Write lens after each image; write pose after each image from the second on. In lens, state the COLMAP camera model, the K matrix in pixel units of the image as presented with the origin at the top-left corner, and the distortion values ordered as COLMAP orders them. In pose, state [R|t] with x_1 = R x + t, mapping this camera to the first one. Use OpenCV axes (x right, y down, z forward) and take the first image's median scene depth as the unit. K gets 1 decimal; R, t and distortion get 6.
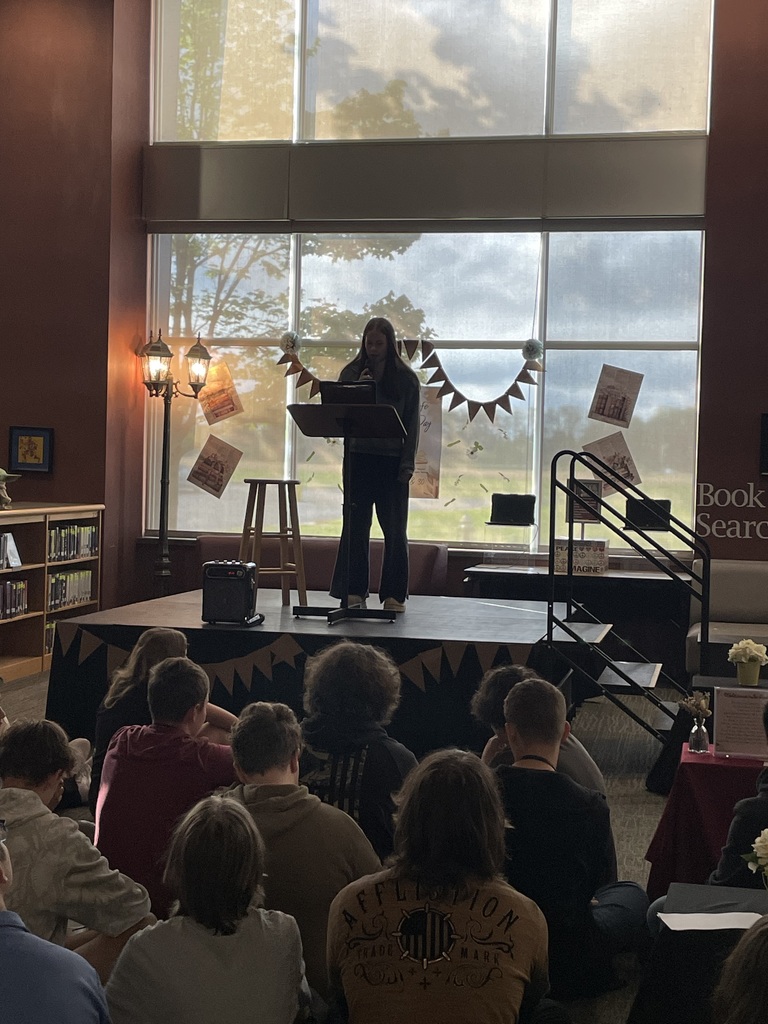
lens RADIAL K [[1581.3, 0, 383.6], [0, 1581.3, 503.5], [0, 0, 1]] dist [0.099691, 0.000000]
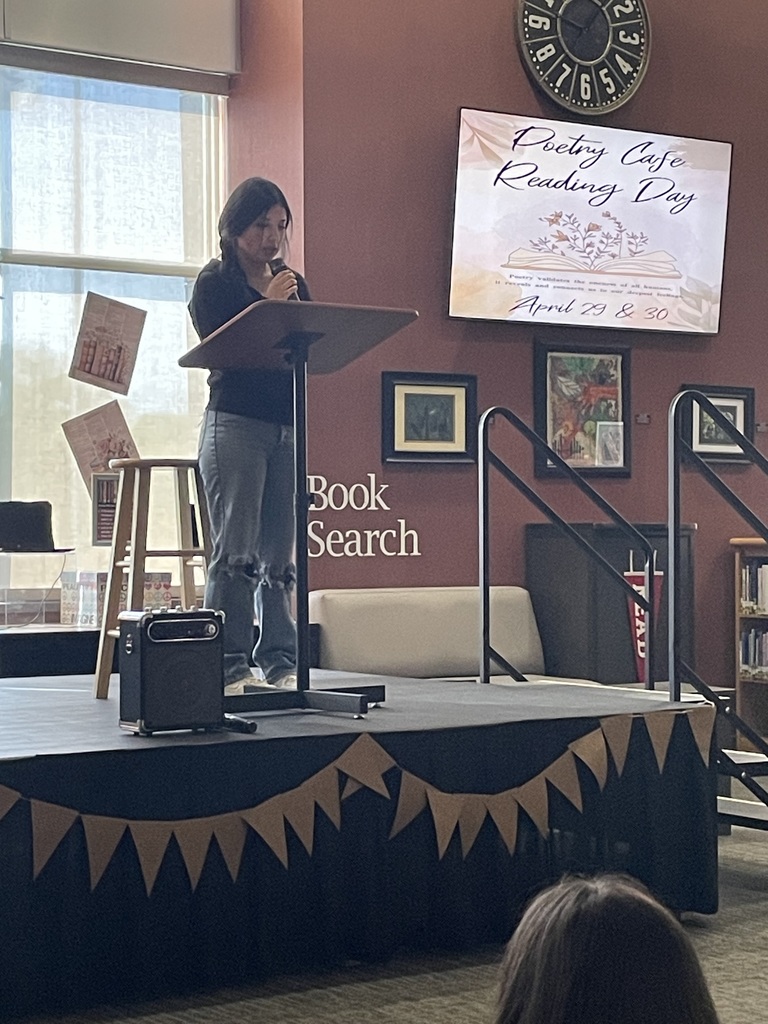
lens RADIAL K [[2125.7, 0, 387.2], [0, 2125.7, 504.5], [0, 0, 1]] dist [0.133539, 0.000000]
pose [[0.684758, -0.020460, 0.728483, -0.392157], [0.040905, 0.999109, -0.010389, 0.008999], [-0.727622, 0.036913, 0.684985, 0.345765]]
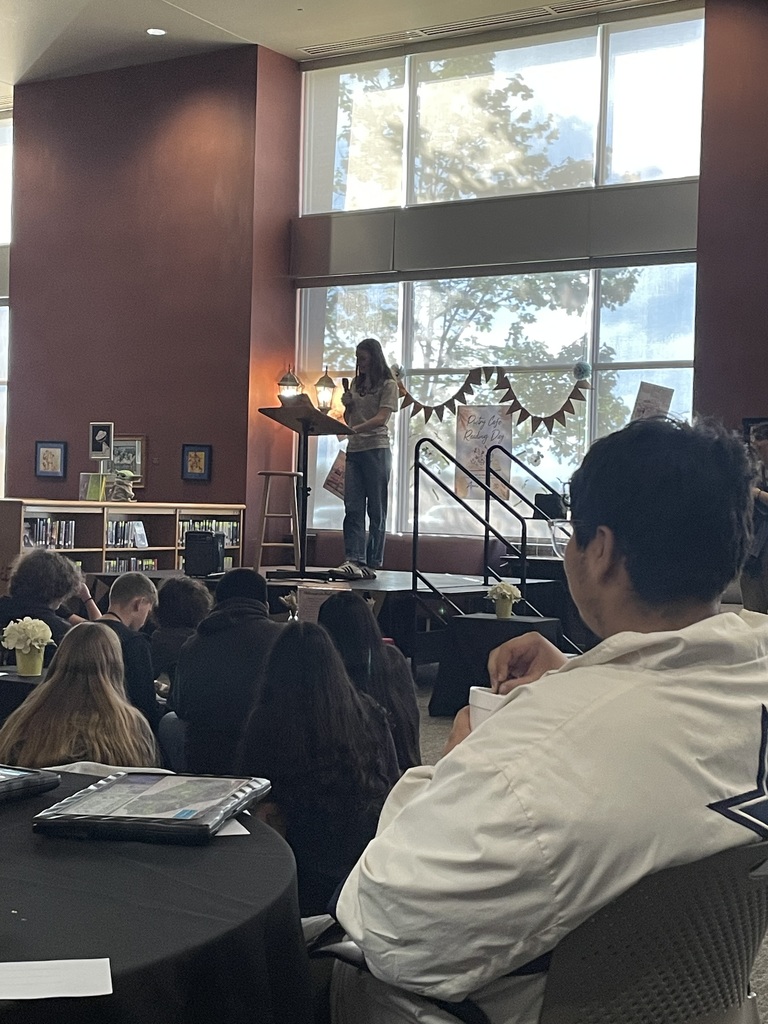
lens RADIAL K [[1485.9, 0, 383.9], [0, 1485.9, 505.4], [0, 0, 1]] dist [0.106886, 0.000000]
pose [[0.946114, -0.000296, -0.323833, 0.312196], [-0.009958, 0.999500, -0.030007, 0.035854], [0.323680, 0.031615, 0.945638, -0.077547]]
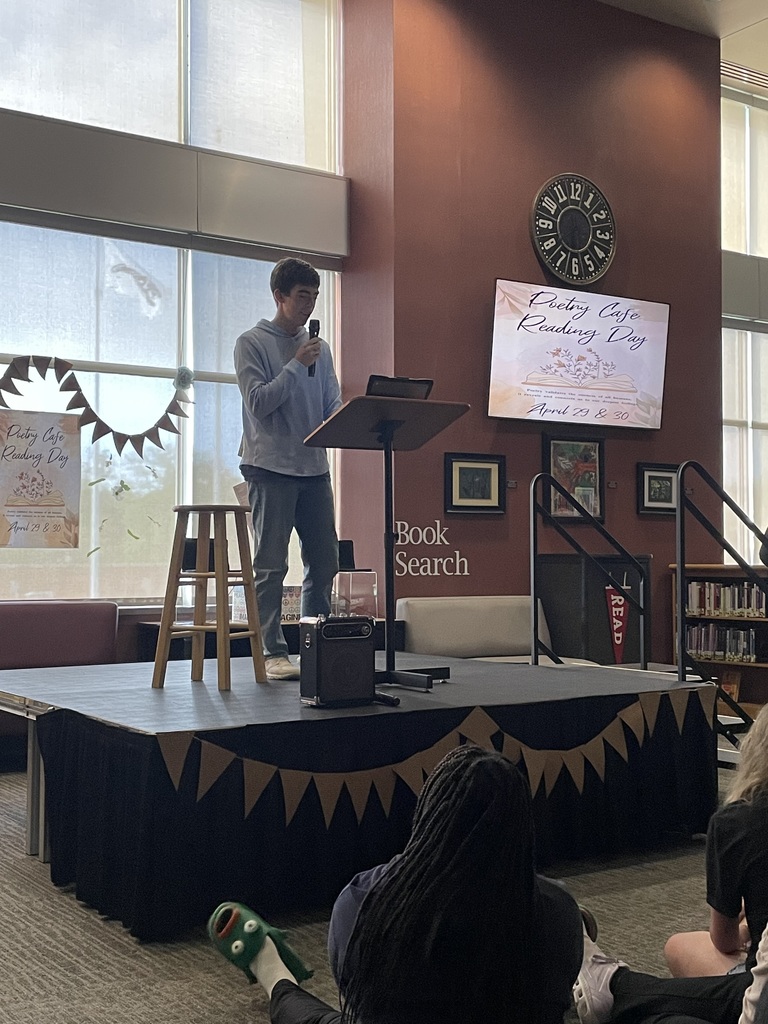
lens RADIAL K [[1277.6, 0, 389.4], [0, 1277.6, 501.0], [0, 0, 1]] dist [0.135758, 0.000000]
pose [[0.688002, 0.004286, 0.725696, -0.354437], [0.038710, 0.998342, -0.042596, 0.007651], [-0.724675, 0.057397, 0.686696, 0.424094]]
